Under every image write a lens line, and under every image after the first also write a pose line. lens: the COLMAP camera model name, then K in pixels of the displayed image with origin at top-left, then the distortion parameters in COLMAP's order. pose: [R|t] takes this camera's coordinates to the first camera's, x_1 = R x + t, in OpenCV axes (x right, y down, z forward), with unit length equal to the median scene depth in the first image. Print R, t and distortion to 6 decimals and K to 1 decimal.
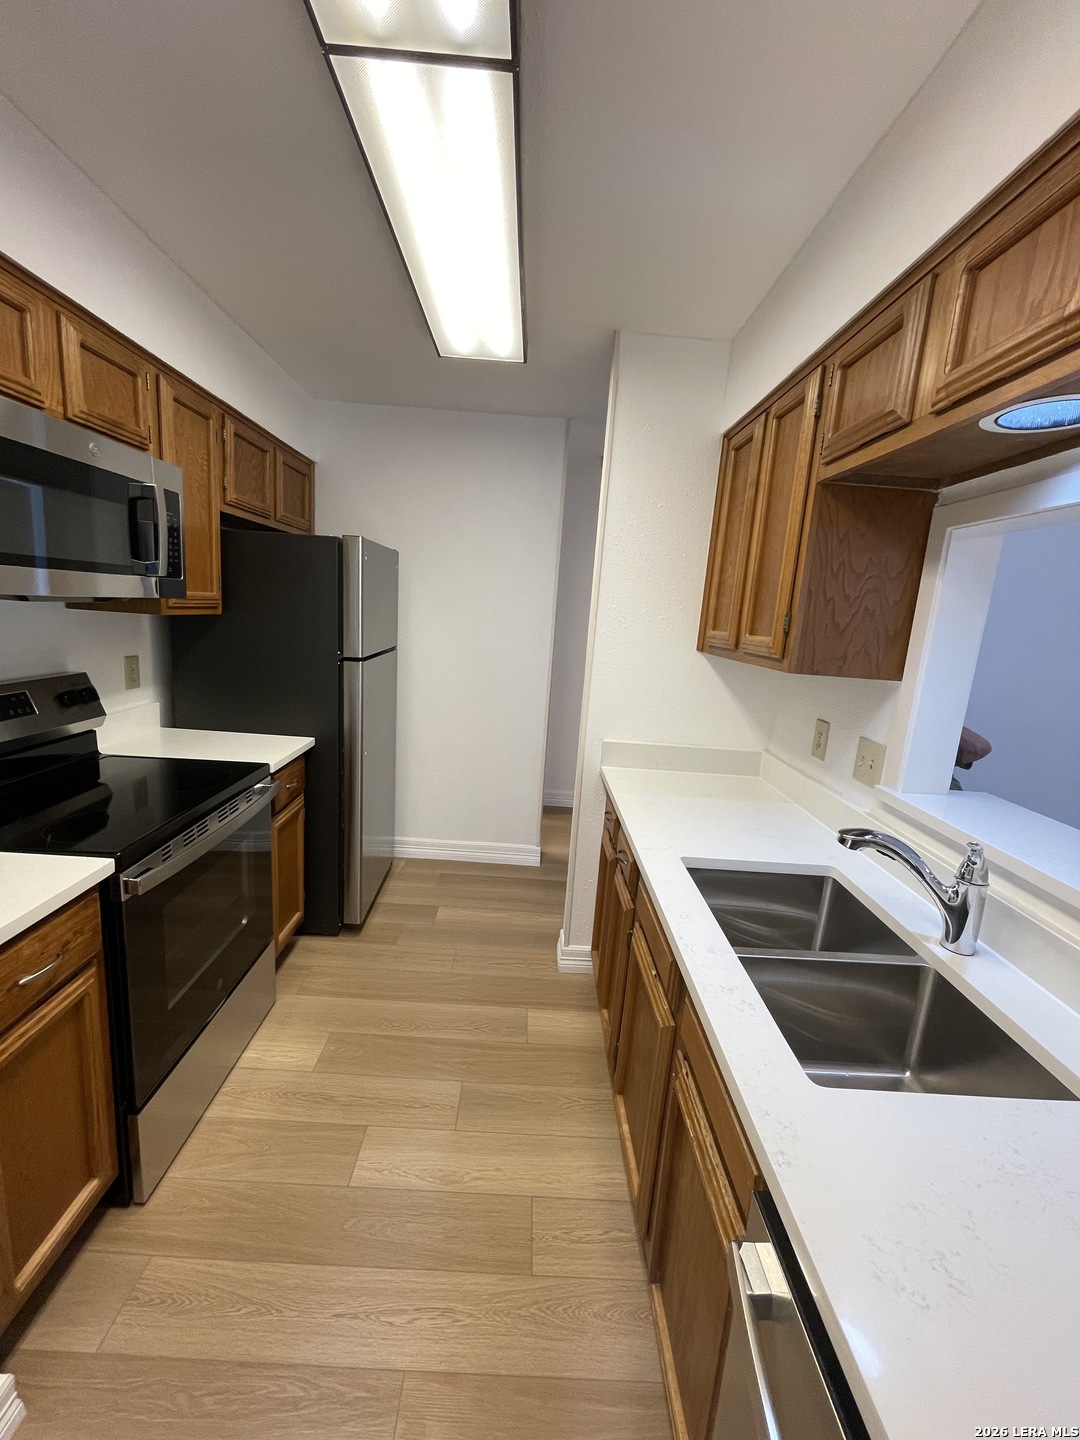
lens RADIAL K [[588.4, 0, 540.0], [0, 588.4, 720.0], [0, 0, 1]] dist [0.000512, -0.000117]
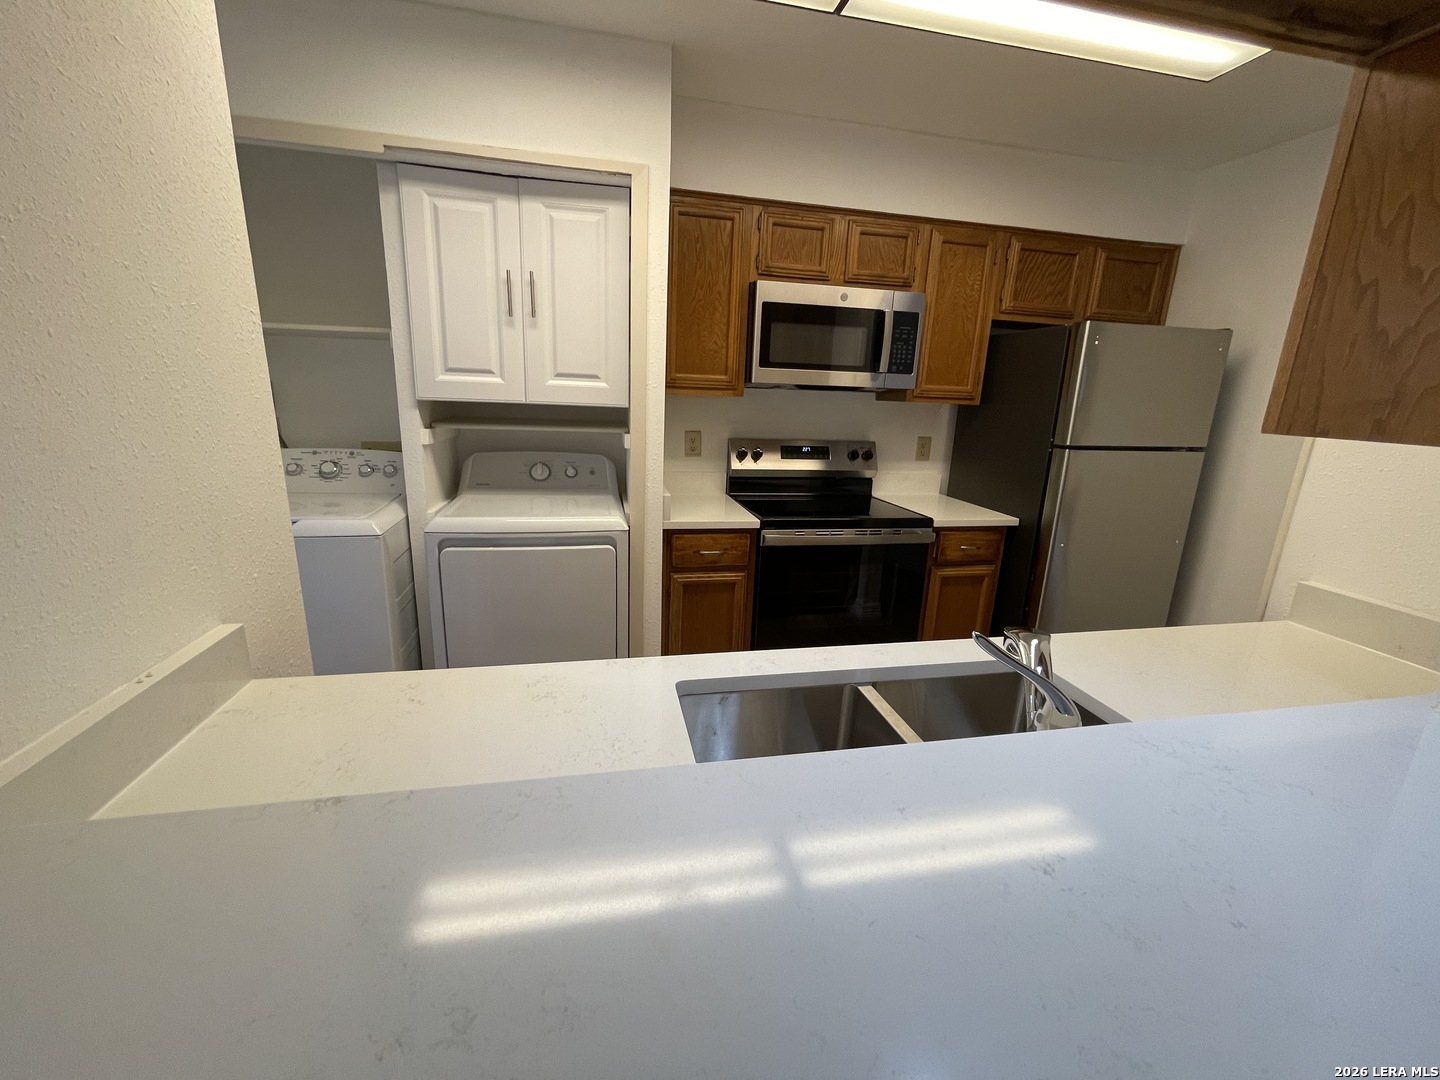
lens RADIAL K [[588.4, 0, 720.0], [0, 588.4, 540.0], [0, 0, 1]] dist [0.000512, -0.000117]
pose [[0.196448, 0.182814, -0.963321, 0.646245], [-0.209176, 0.967662, 0.140981, 0.035352], [0.957942, 0.173808, 0.228336, 0.279392]]
